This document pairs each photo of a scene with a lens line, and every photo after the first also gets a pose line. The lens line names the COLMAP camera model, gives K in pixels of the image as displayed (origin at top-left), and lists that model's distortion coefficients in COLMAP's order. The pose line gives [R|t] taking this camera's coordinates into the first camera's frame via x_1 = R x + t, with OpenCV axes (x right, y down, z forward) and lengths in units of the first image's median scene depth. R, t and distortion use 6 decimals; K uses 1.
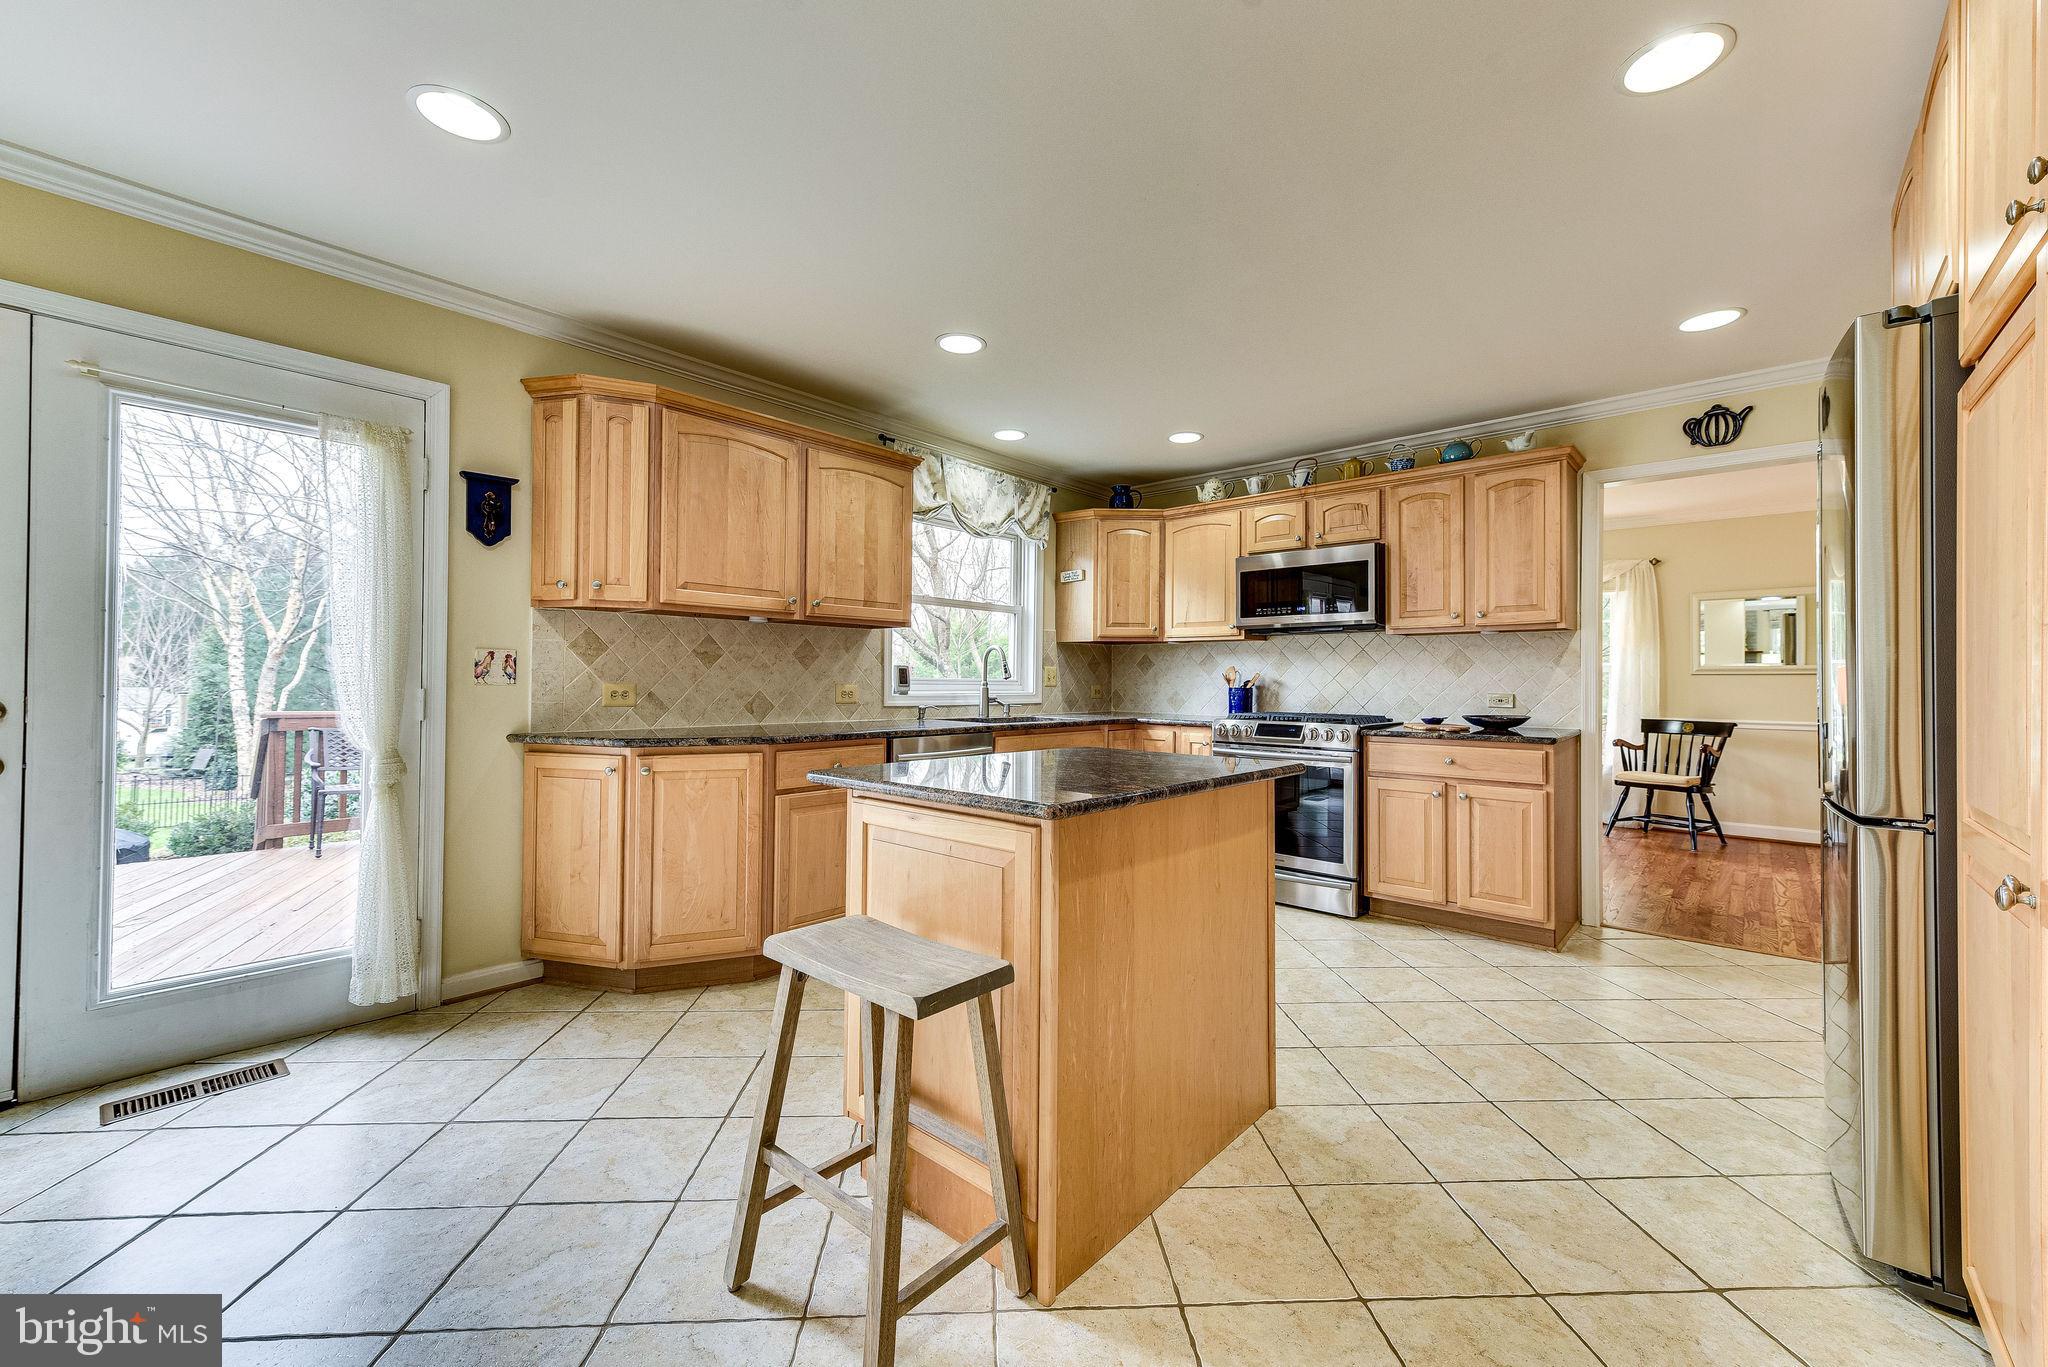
lens RADIAL K [[809.3, 0, 1033.3], [0, 809.3, 670.5], [0, 0, 1]] dist [0.009813, -0.000083]
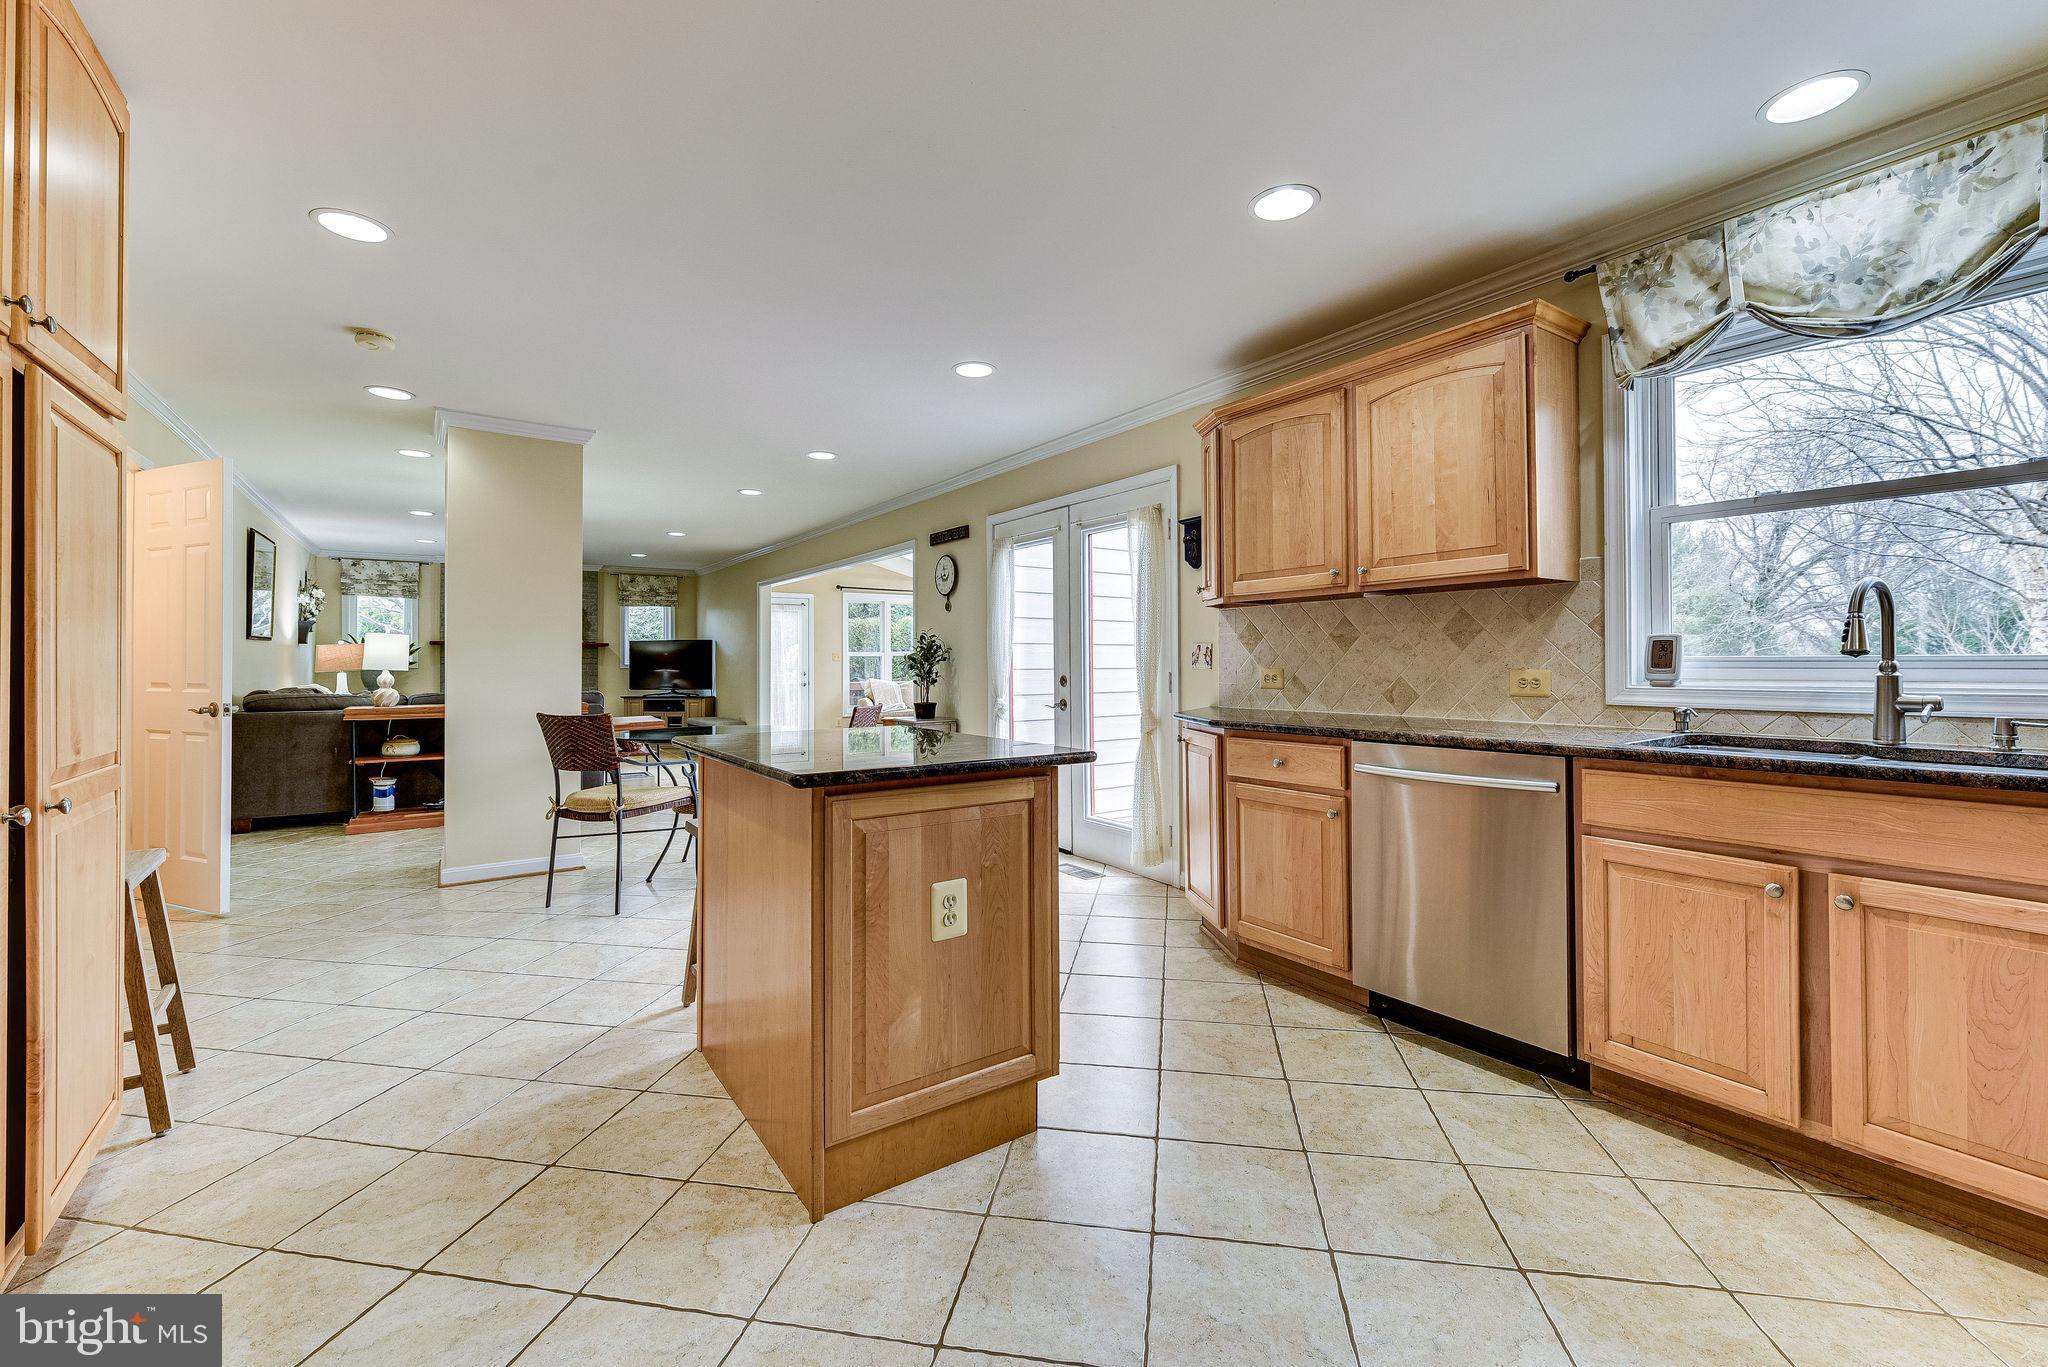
lens RADIAL K [[818.9, 0, 1025.6], [0, 818.9, 667.9], [0, 0, 1]] dist [-0.000604, -0.000153]
pose [[-0.233323, -0.004881, -0.972387, 0.535009], [0.012995, 0.999882, -0.008137, 0.016352], [0.972313, -0.014534, -0.233232, 0.742063]]
